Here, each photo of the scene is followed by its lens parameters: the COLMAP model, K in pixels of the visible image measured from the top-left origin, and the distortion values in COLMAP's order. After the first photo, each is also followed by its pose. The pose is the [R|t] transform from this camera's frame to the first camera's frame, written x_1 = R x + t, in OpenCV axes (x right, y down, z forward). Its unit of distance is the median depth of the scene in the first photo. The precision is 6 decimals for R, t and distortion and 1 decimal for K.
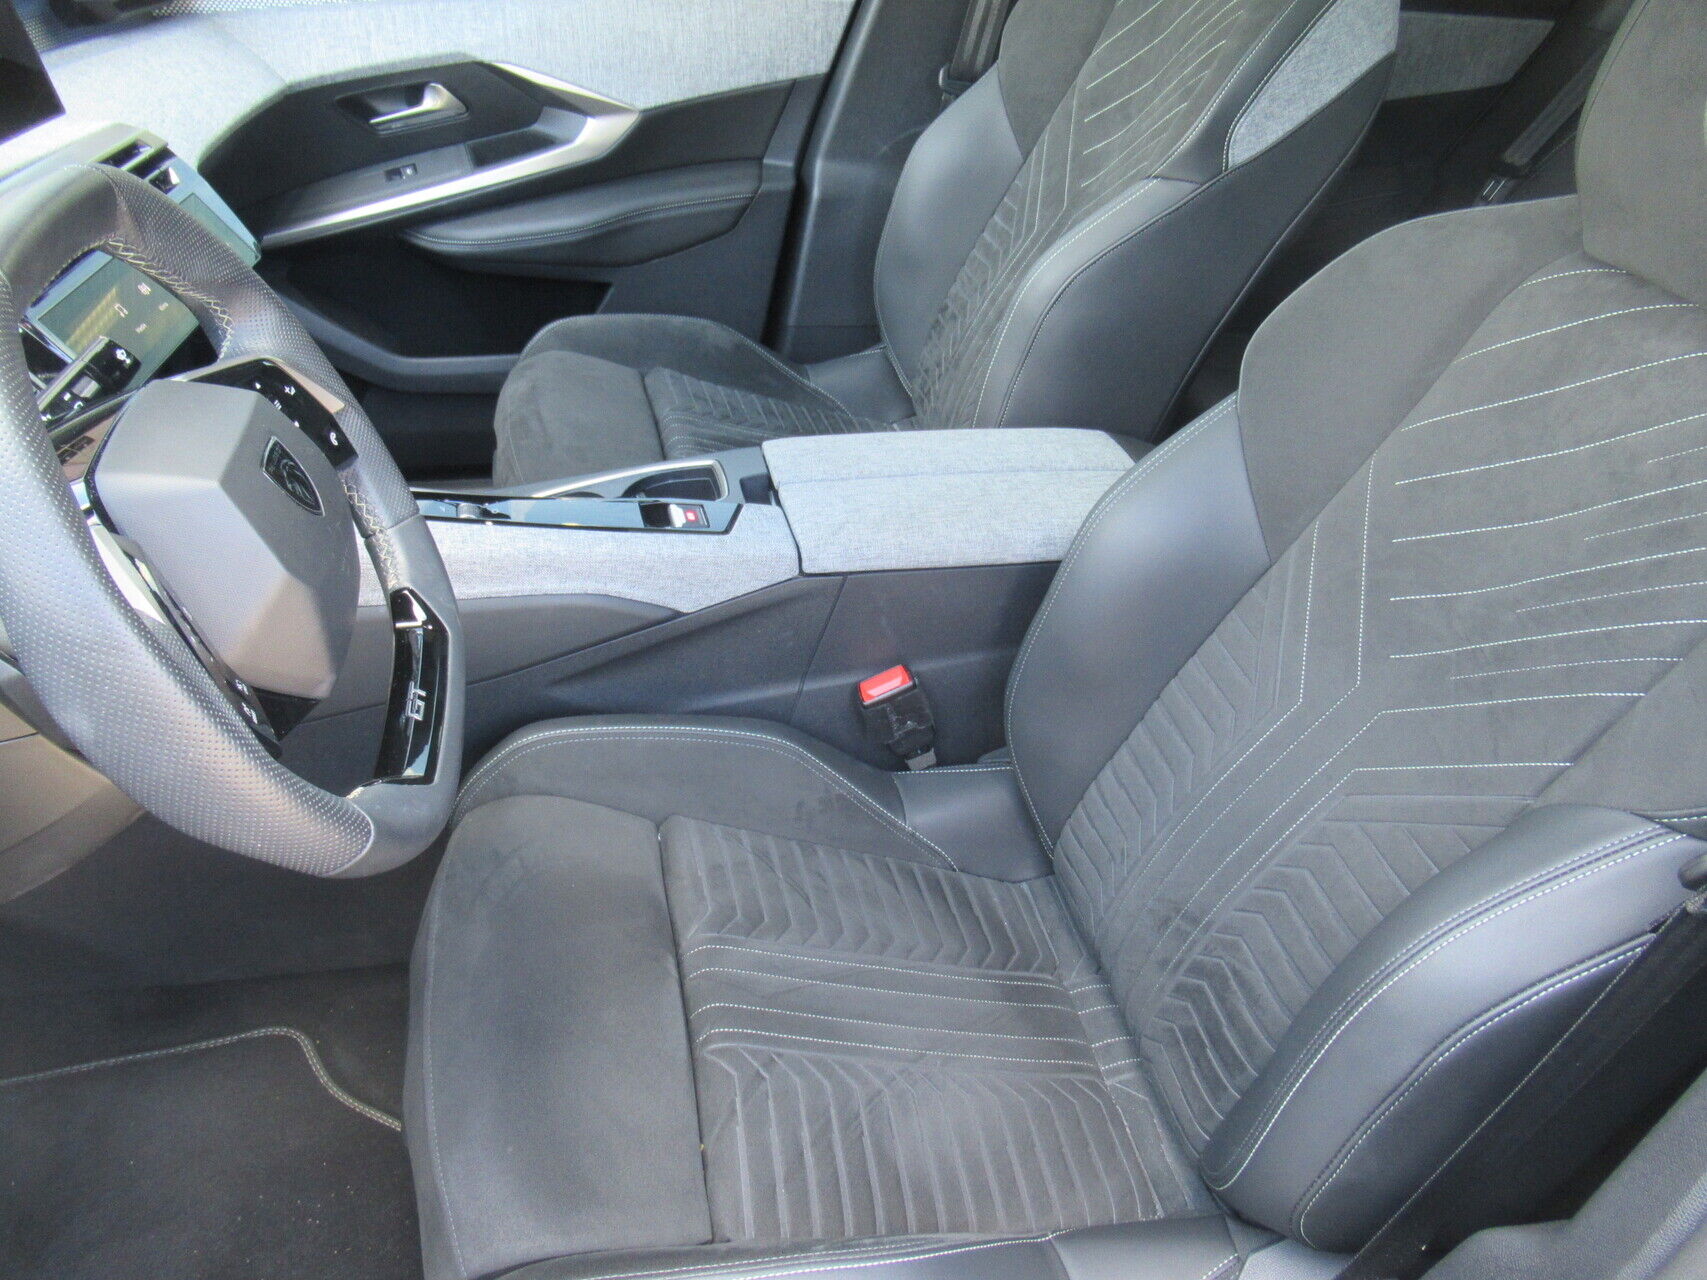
lens RADIAL K [[1310.7, 0, 853.5], [0, 1310.7, 640.0], [0, 0, 1]] dist [0.018147, -0.000382]
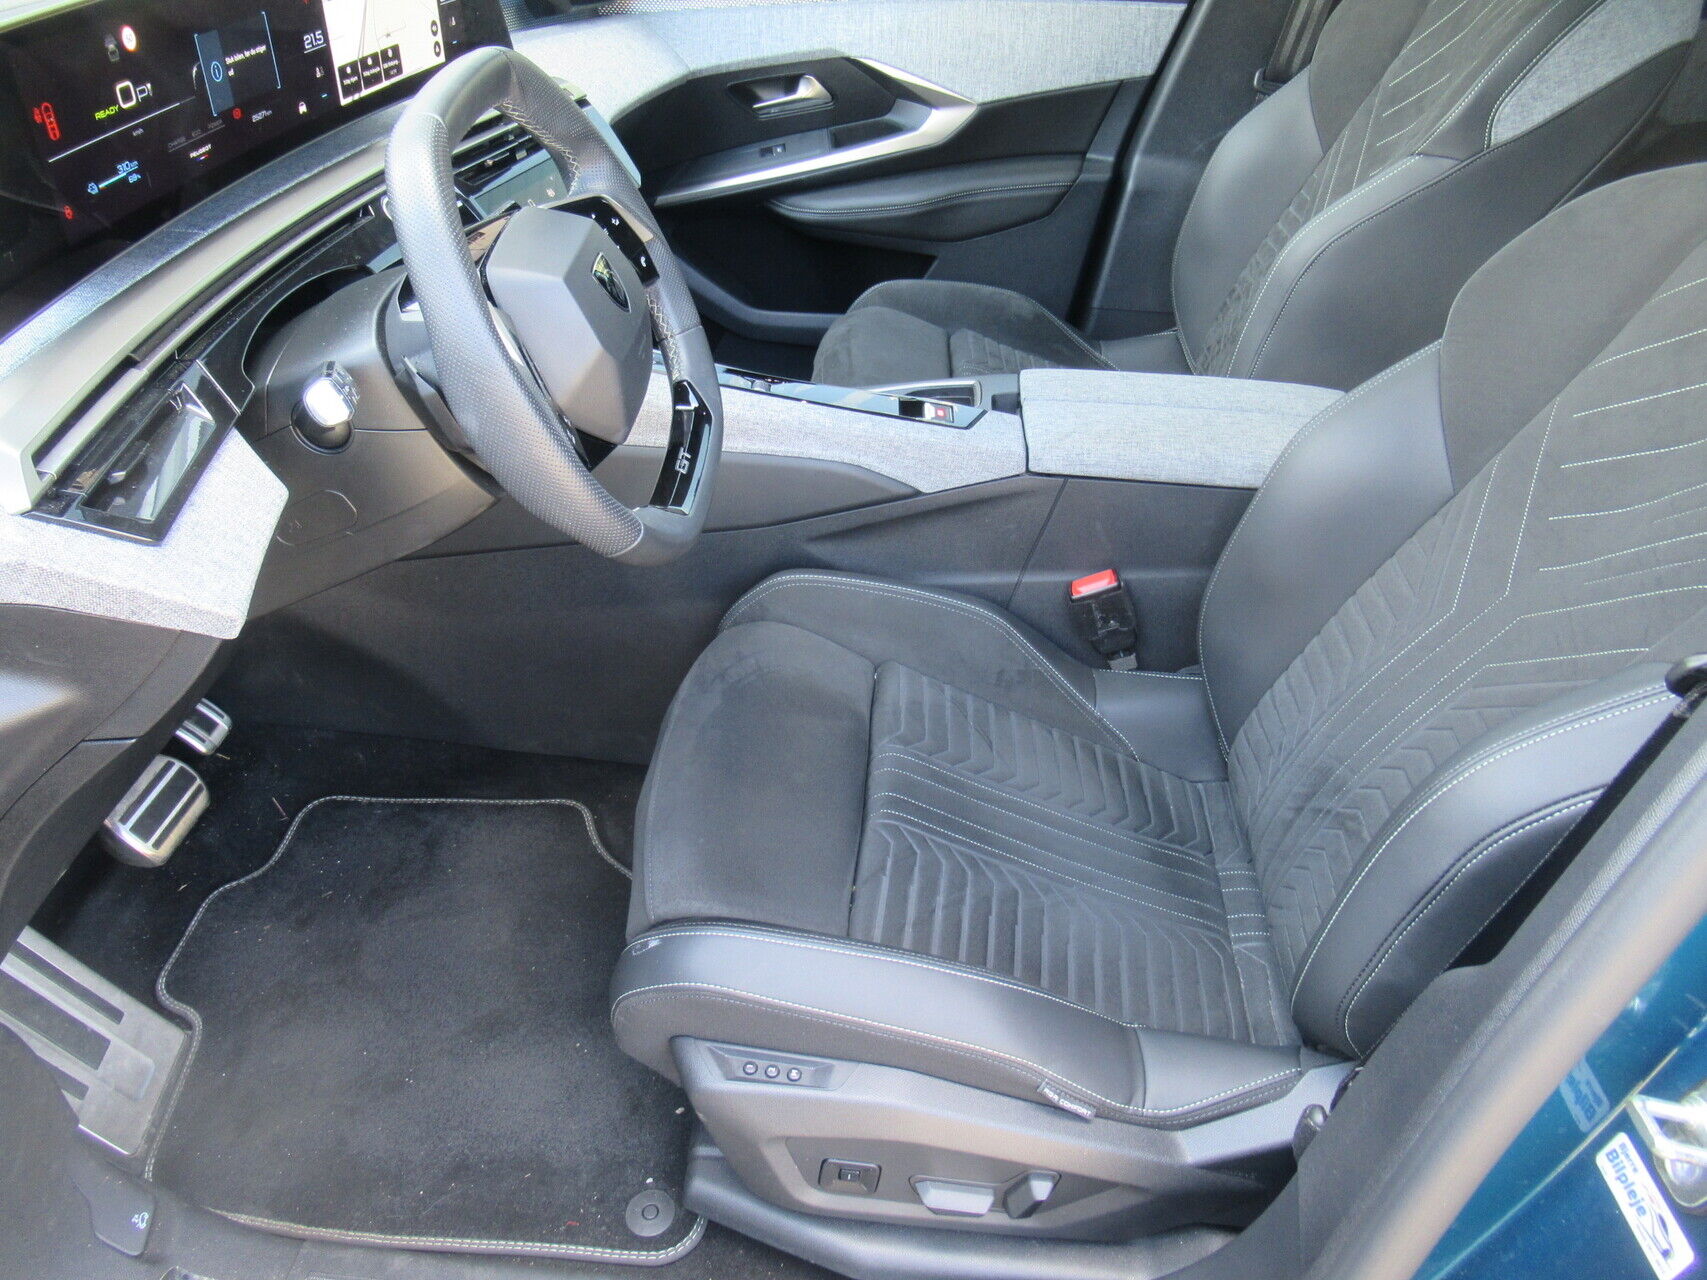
lens RADIAL K [[1297.2, 0, 853.5], [0, 1297.2, 640.0], [0, 0, 1]] dist [0.010413, 0.008964]
pose [[0.957776, 0.129524, -0.256688, 0.117981], [-0.138126, 0.990290, -0.015693, 0.126782], [0.252163, 0.050485, 0.966367, -0.128317]]
